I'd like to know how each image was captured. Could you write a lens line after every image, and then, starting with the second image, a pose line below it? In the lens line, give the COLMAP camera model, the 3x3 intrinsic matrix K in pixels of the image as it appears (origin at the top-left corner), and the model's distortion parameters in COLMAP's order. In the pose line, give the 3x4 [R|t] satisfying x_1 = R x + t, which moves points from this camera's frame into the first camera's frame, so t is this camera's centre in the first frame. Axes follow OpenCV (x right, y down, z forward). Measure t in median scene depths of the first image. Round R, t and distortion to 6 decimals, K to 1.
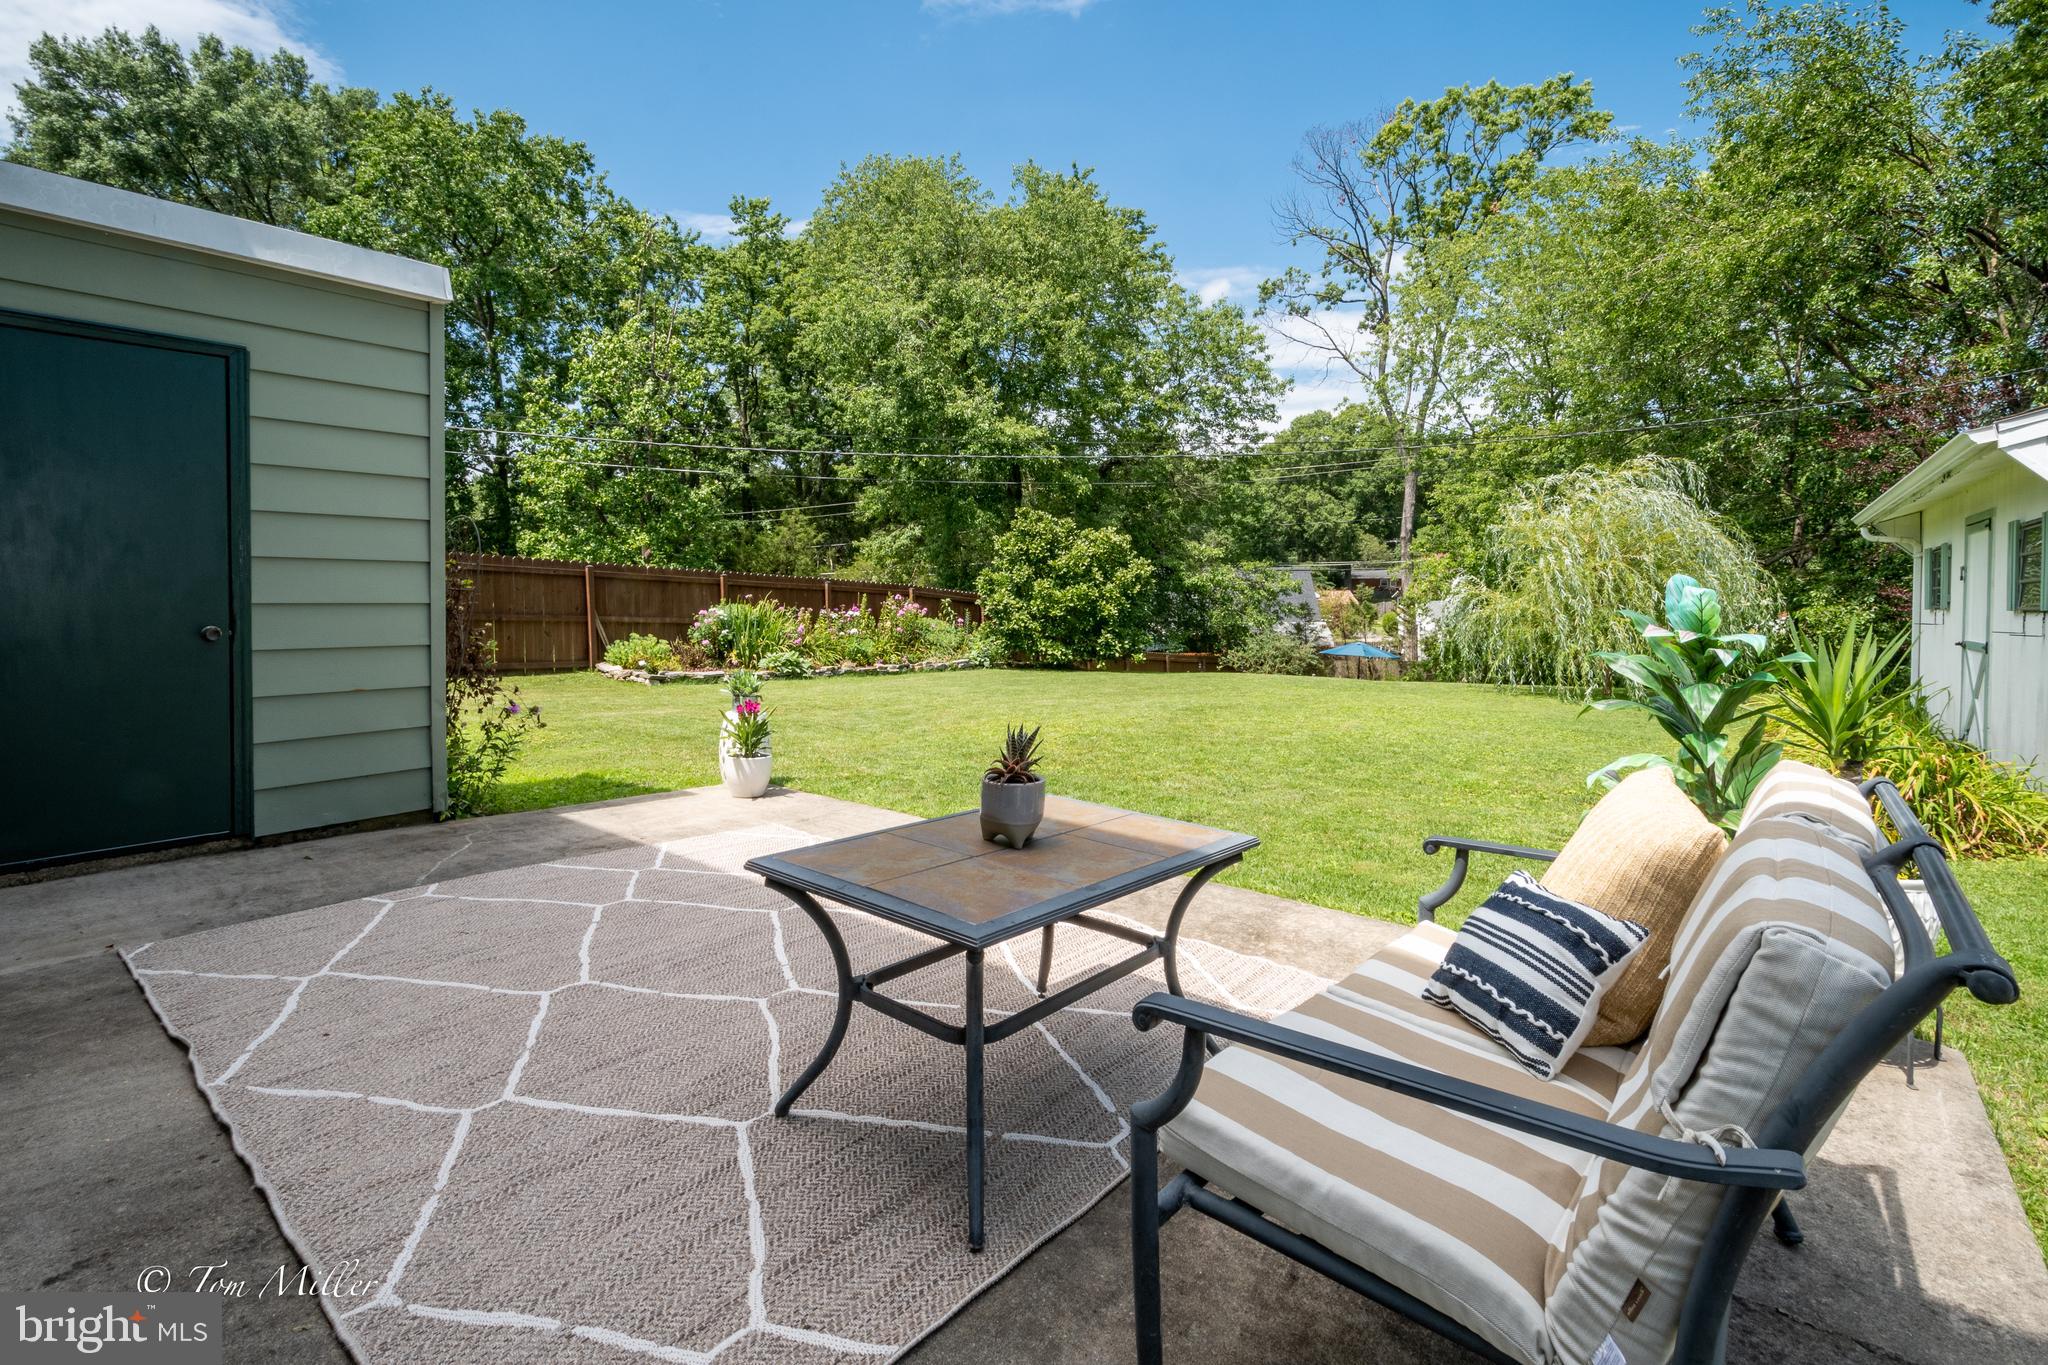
lens RADIAL K [[940.5, 0, 1026.7], [0, 940.5, 577.8], [0, 0, 1]] dist [0.014305, 0.000489]
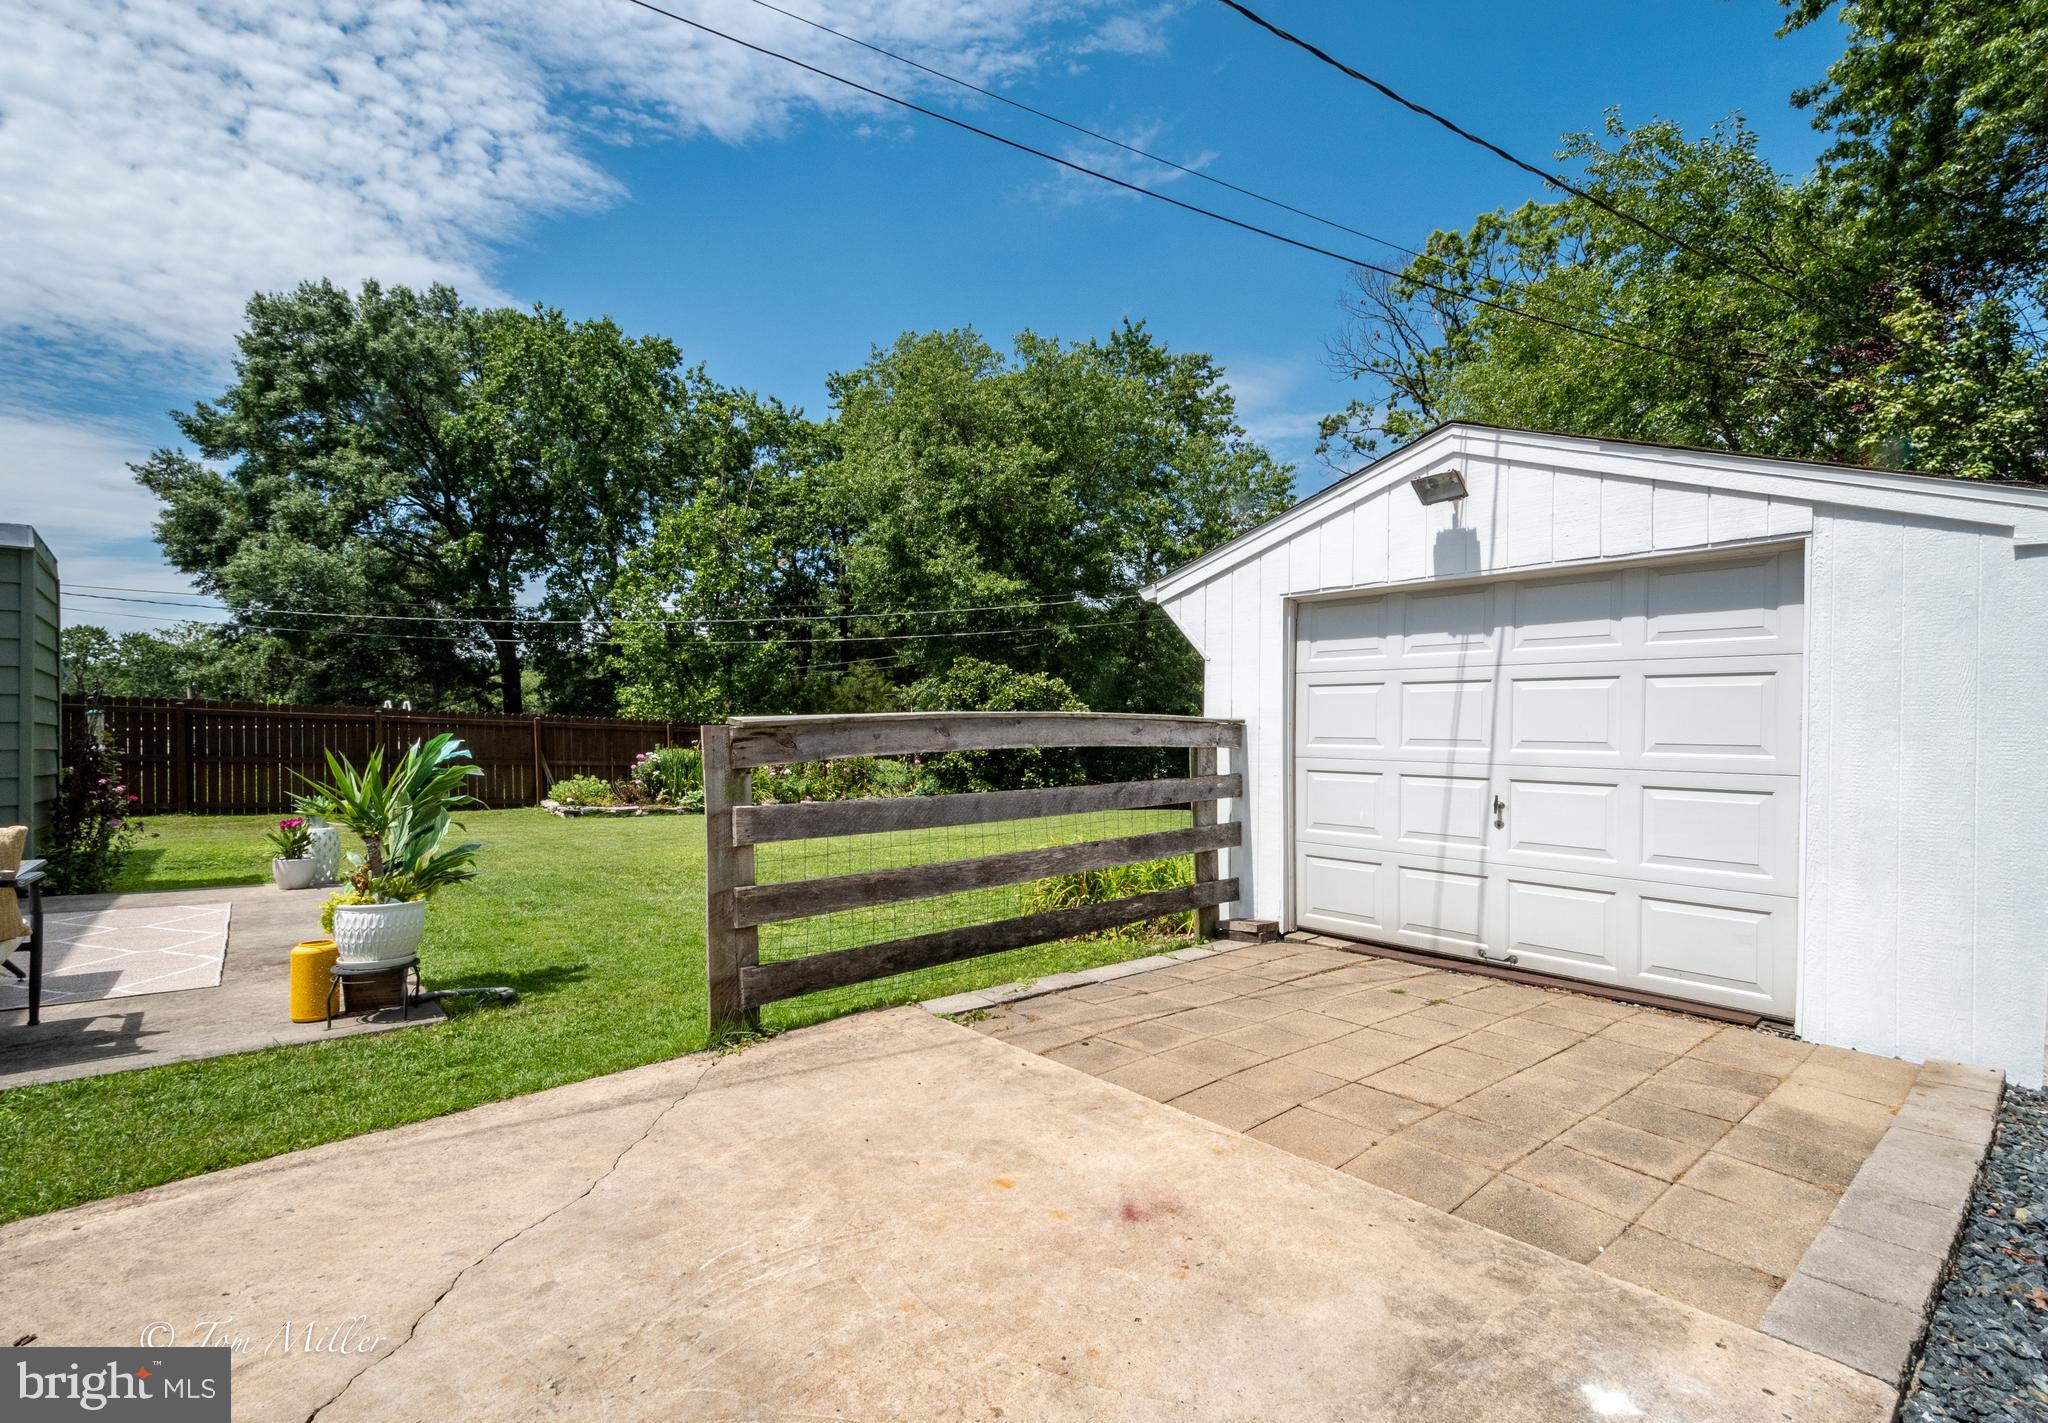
lens RADIAL K [[931.3, 0, 1024.0], [0, 931.3, 711.5], [0, 0, 1]] dist [0.001063, -0.000280]
pose [[0.987867, -0.018836, -0.154153, 0.125159], [0.017180, 0.999780, -0.012067, 0.001535], [0.154347, 0.009272, 0.987973, -0.023290]]
